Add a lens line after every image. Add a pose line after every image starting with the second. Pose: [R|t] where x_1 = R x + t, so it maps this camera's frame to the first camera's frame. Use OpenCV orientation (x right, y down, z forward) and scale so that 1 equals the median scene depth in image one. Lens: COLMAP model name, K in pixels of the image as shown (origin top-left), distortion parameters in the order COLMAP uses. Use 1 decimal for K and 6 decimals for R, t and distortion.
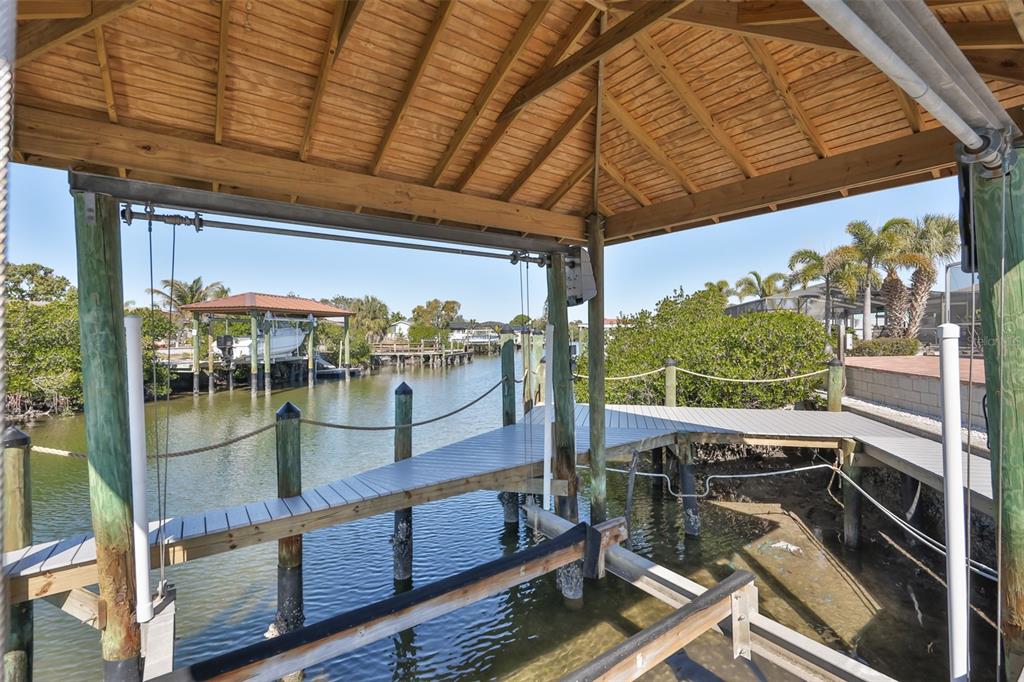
lens RADIAL K [[432.6, 0, 513.2], [0, 432.6, 338.8], [0, 0, 1]] dist [-0.001376, -0.000072]
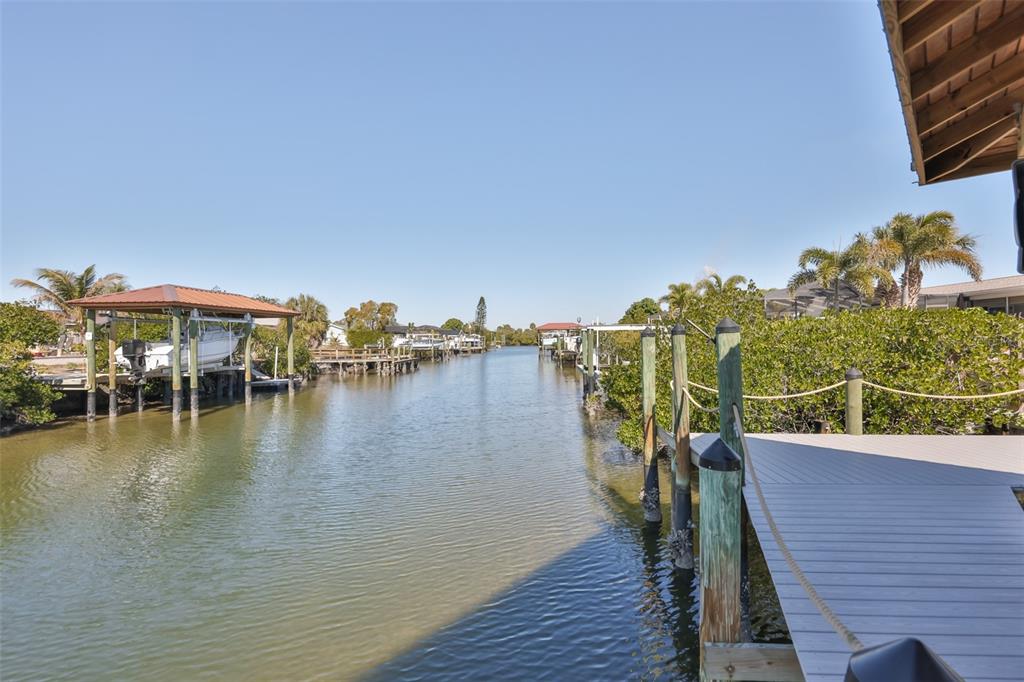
lens RADIAL K [[437.3, 0, 500.4], [0, 437.3, 342.2], [0, 0, 1]] dist [-0.002074, -0.000490]
pose [[0.989648, -0.003820, 0.143467, -0.138862], [0.004324, 0.999986, -0.003206, 0.000916], [-0.143453, 0.003793, 0.989650, 0.147989]]
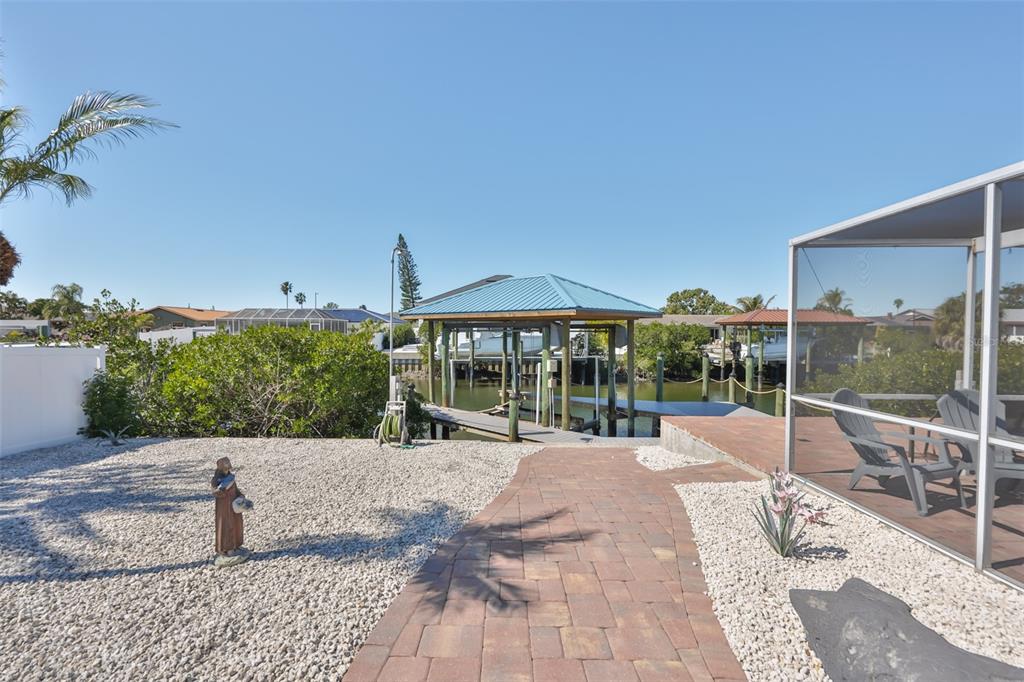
lens RADIAL K [[437.3, 0, 500.4], [0, 437.3, 342.2], [0, 0, 1]] dist [-0.002074, -0.000490]
pose [[0.198244, 0.034468, -0.979546, 0.584139], [-0.013659, 0.999382, 0.032402, -0.042550], [0.980057, 0.006957, 0.198592, -0.044229]]
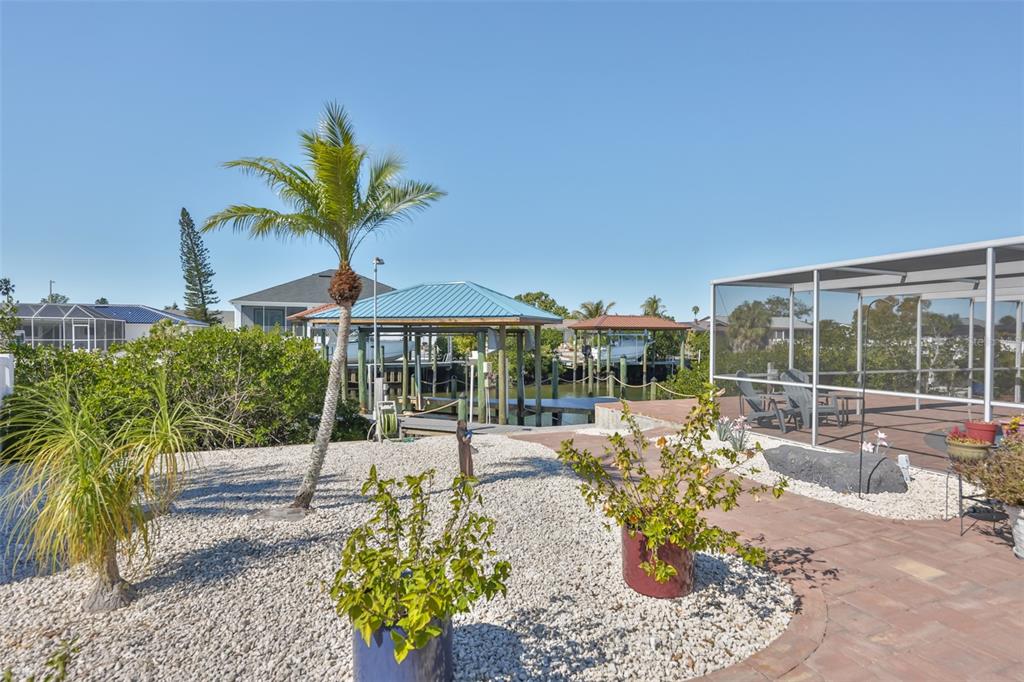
lens RADIAL K [[508.3, 0, 500.2], [0, 508.3, 343.0], [0, 0, 1]] dist [-0.003161, -0.000142]
pose [[0.545667, 0.023631, -0.837669, 0.646923], [-0.016089, 0.999714, 0.017722, -0.042077], [0.837848, 0.003807, 0.545890, -0.217886]]
